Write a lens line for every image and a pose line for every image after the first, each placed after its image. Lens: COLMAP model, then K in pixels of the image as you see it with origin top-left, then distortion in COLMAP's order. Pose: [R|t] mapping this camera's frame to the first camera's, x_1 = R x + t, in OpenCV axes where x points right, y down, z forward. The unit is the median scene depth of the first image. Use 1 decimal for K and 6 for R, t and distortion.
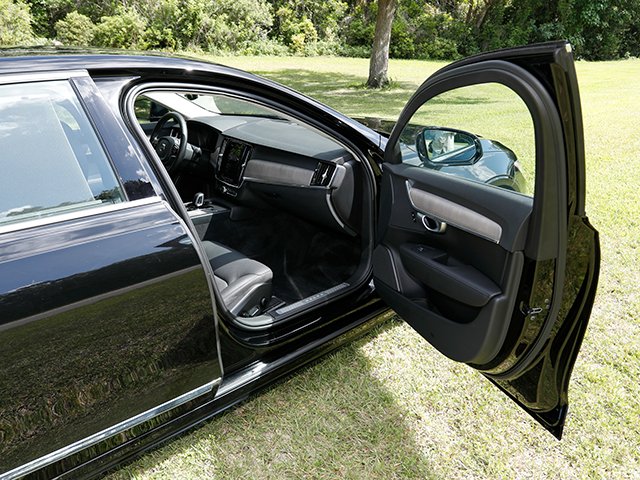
lens RADIAL K [[394.6, 0, 320.0], [0, 394.6, 240.0], [0, 0, 1]] dist [-0.000162, -0.000016]
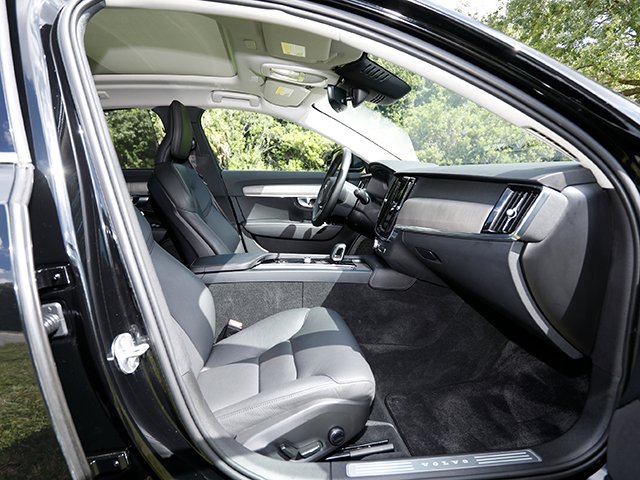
lens RADIAL K [[393.0, 0, 320.1], [0, 393.0, 269.3], [0, 0, 1]] dist [0.001102, 0.001116]
pose [[0.836374, 0.149080, -0.527498, 0.073986], [-0.219281, 0.972949, -0.072709, -0.013194], [0.502389, 0.176482, 0.846439, 0.483704]]
